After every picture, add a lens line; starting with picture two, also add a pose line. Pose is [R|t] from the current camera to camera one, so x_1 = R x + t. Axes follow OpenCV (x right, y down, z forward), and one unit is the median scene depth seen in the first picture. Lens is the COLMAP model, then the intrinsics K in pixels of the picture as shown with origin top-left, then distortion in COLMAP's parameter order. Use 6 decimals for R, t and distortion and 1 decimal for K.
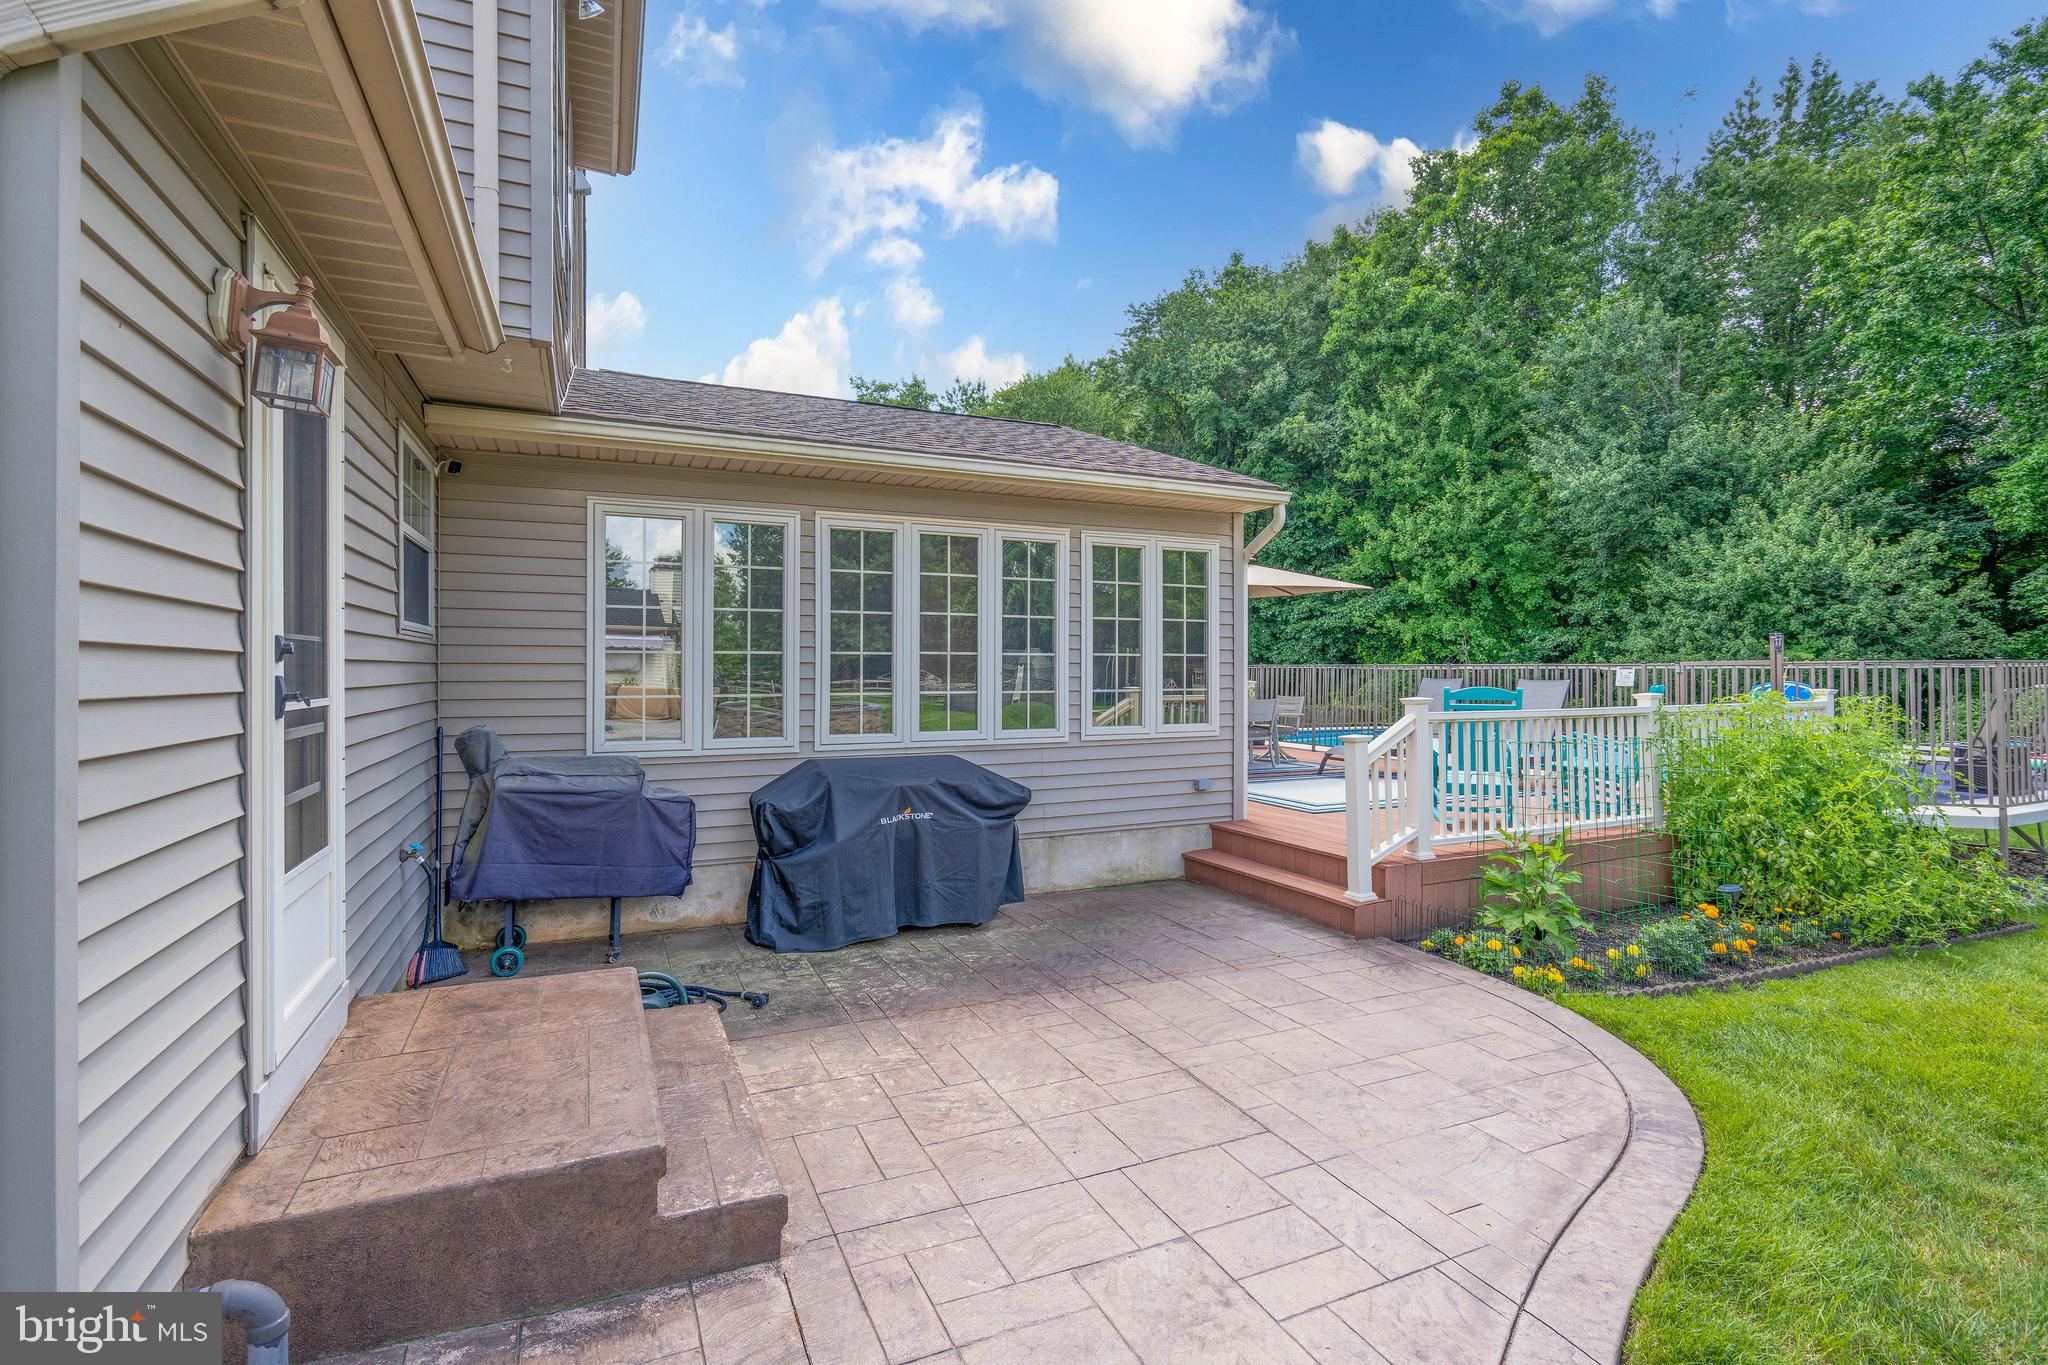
lens RADIAL K [[941.1, 0, 1032.8], [0, 941.1, 672.3], [0, 0, 1]] dist [-0.010201, 0.005043]
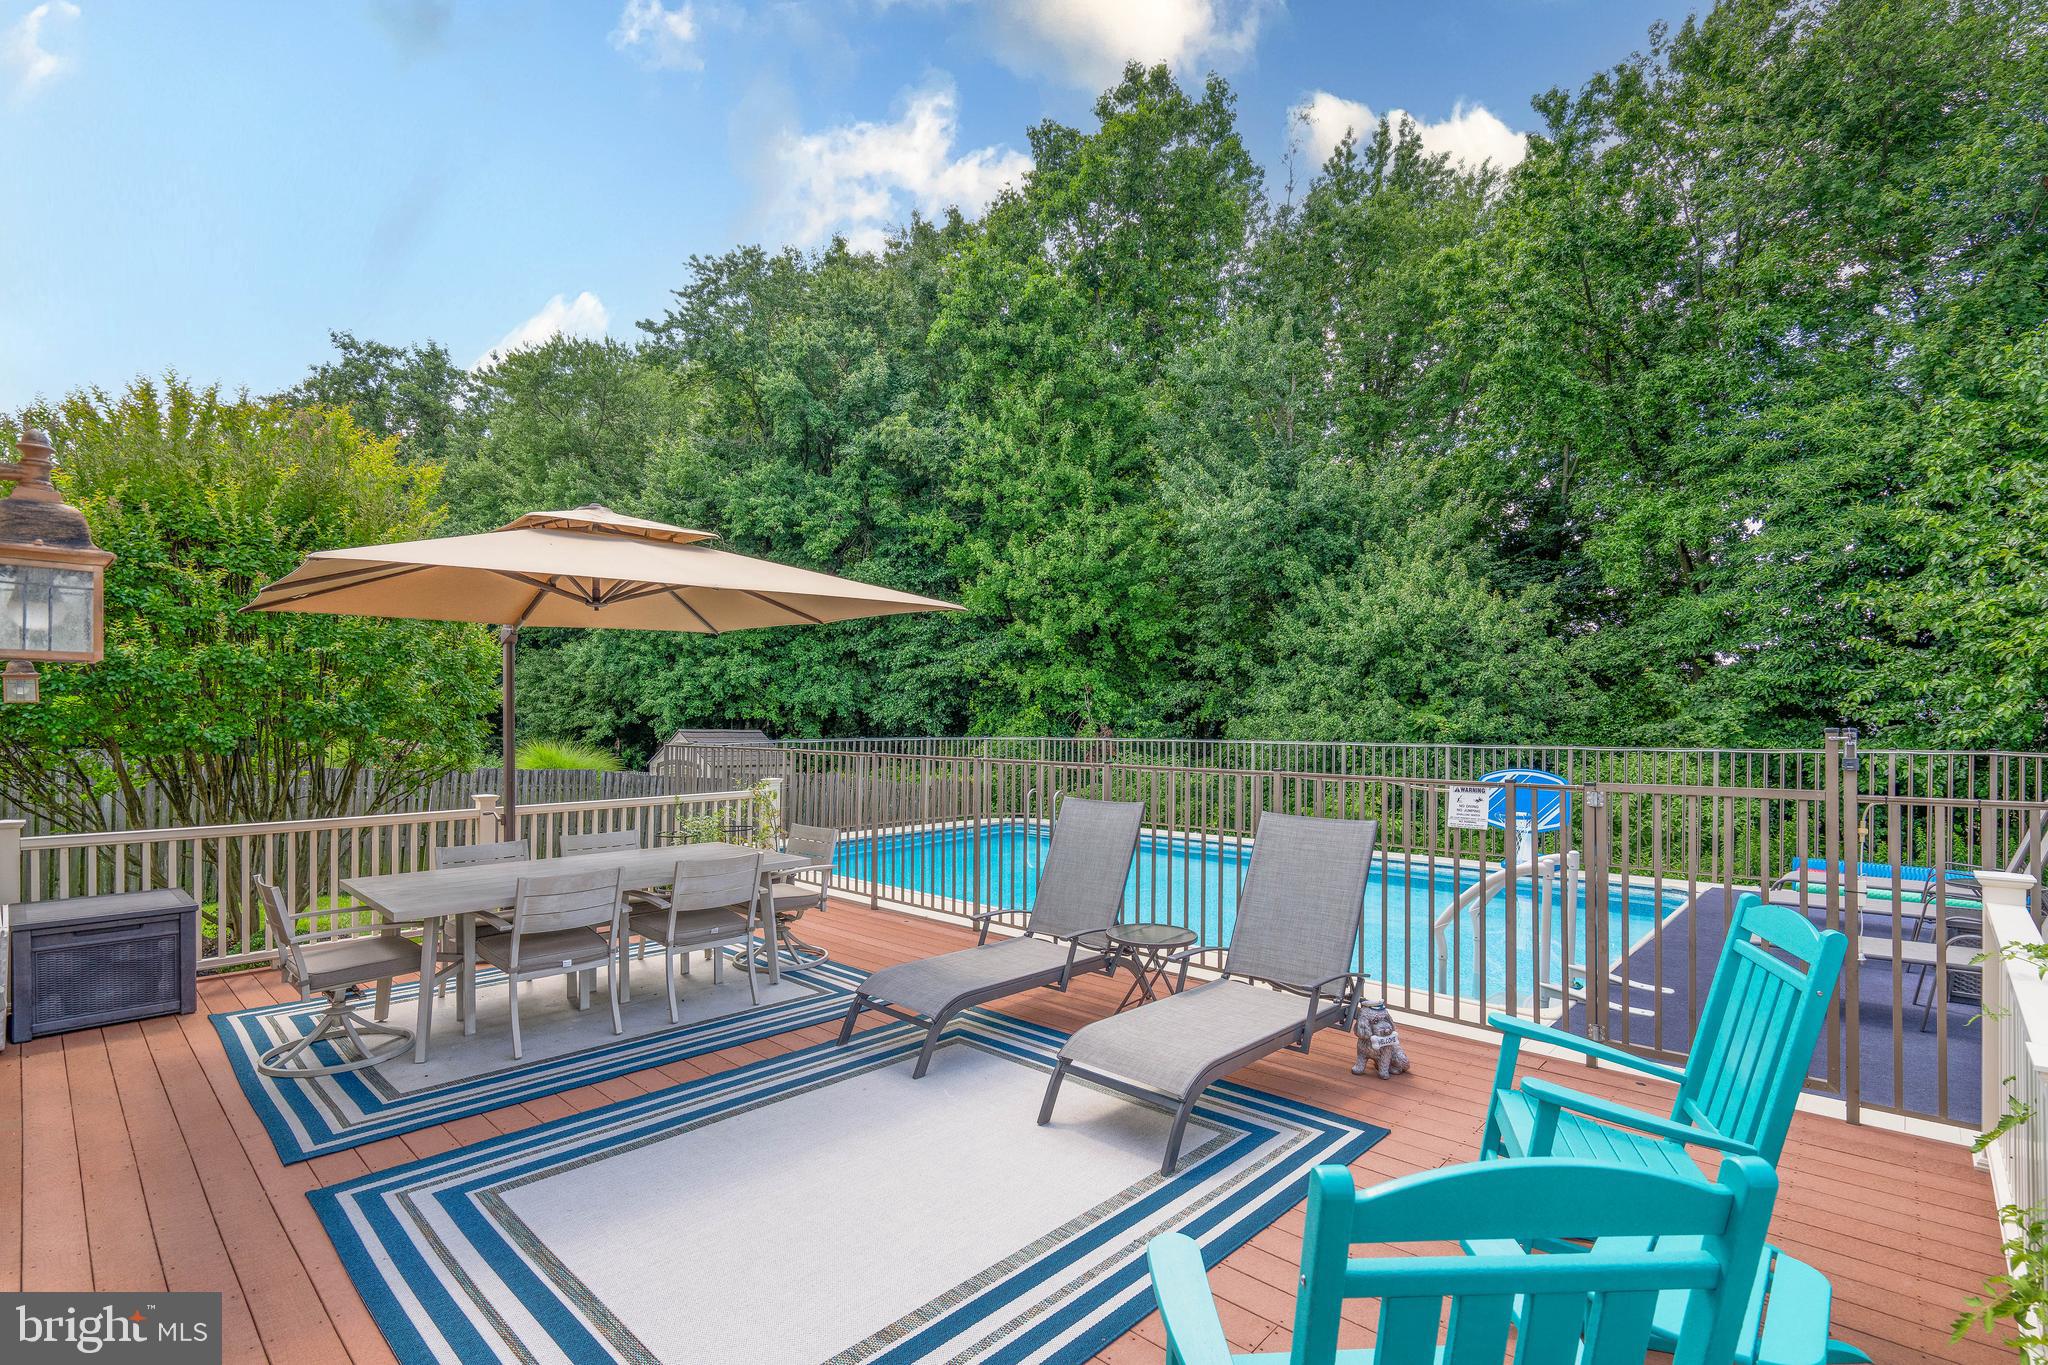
lens RADIAL K [[941.1, 0, 997.9], [0, 941.1, 729.5], [0, 0, 1]] dist [-0.010201, 0.005043]
pose [[0.938454, -0.005282, 0.345365, 0.082700], [0.000664, 0.999909, 0.013489, -0.013666], [-0.345404, -0.012430, 0.938372, 0.213119]]
